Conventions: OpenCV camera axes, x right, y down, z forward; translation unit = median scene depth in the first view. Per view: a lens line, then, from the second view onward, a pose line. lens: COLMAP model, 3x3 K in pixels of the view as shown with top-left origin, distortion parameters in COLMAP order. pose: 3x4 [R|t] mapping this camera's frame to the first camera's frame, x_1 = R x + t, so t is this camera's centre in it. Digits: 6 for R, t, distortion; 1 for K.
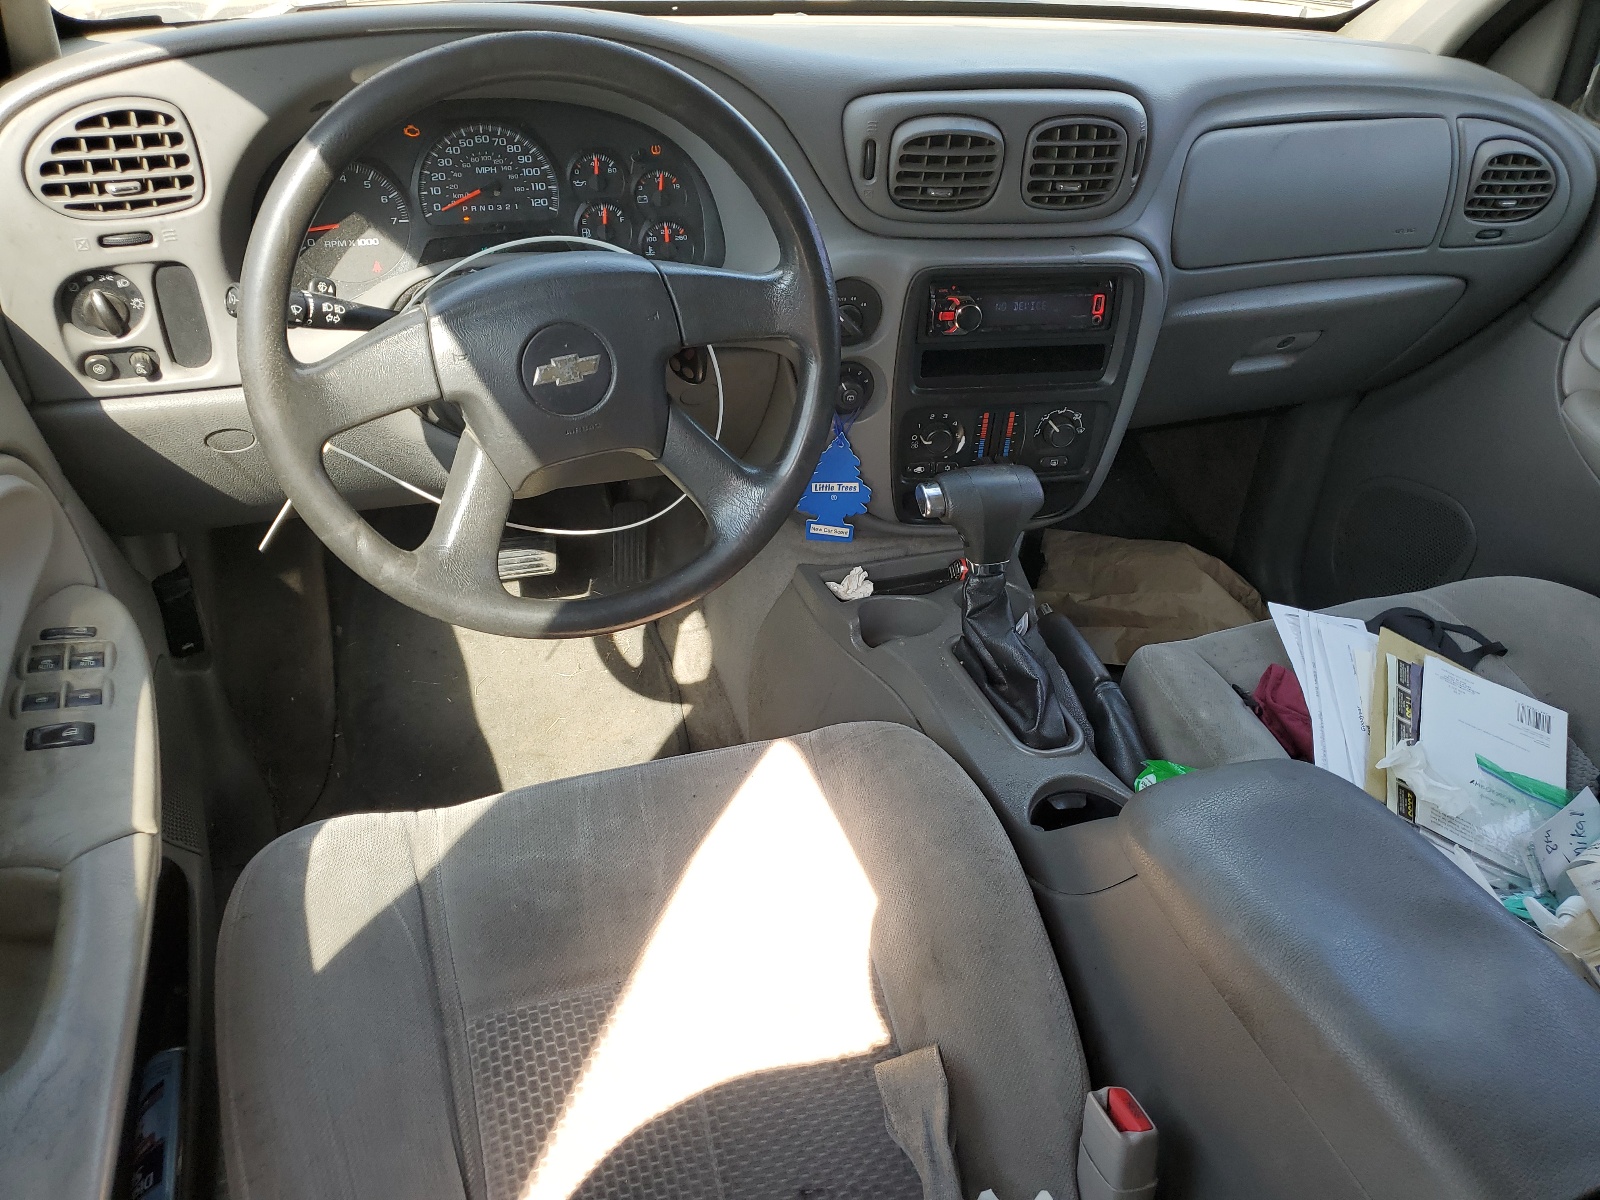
lens RADIAL K [[1198.7, 0, 808.6], [0, 1198.7, 598.3], [0, 0, 1]] dist [0.012471, 0.003203]
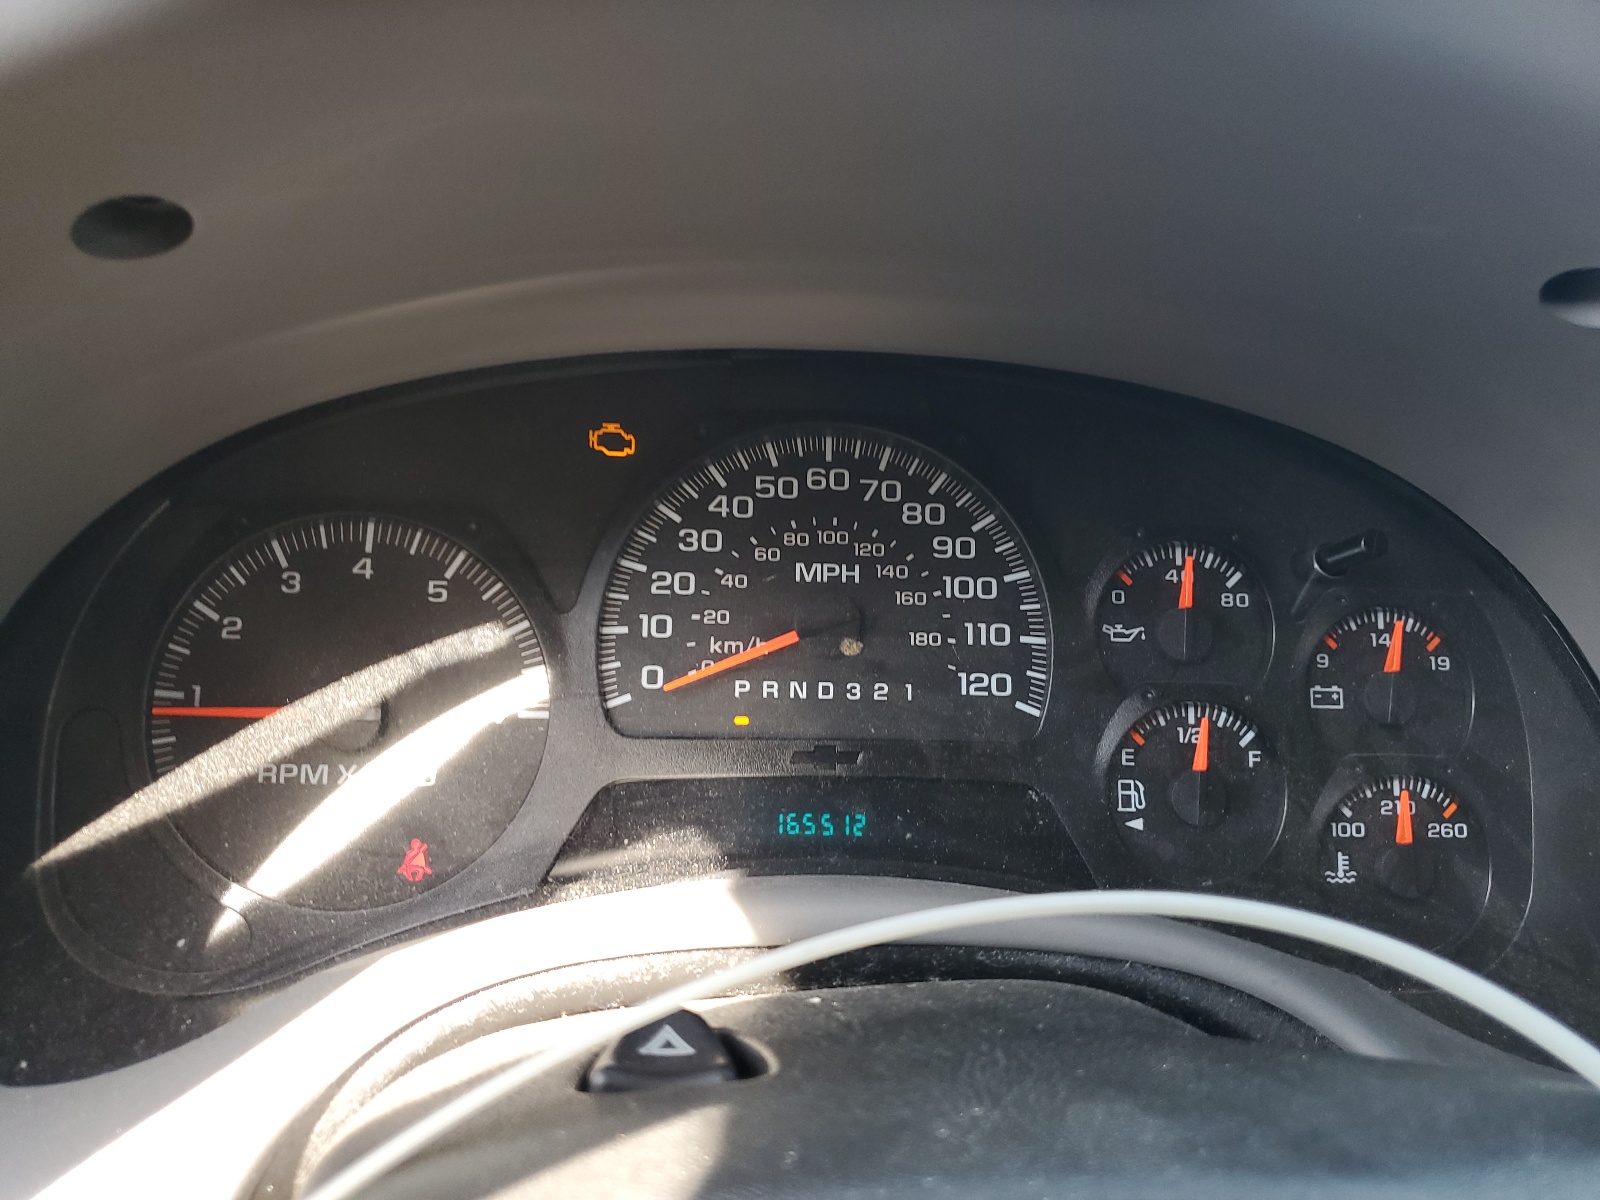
lens RADIAL K [[1198.7, 0, 797.5], [0, 1198.7, 596.8], [0, 0, 1]] dist [0.012471, 0.003203]
pose [[0.991686, 0.065049, -0.111030, -0.240164], [-0.099415, 0.935123, -0.340089, -0.245045], [0.081704, 0.348300, 0.933816, 0.713512]]
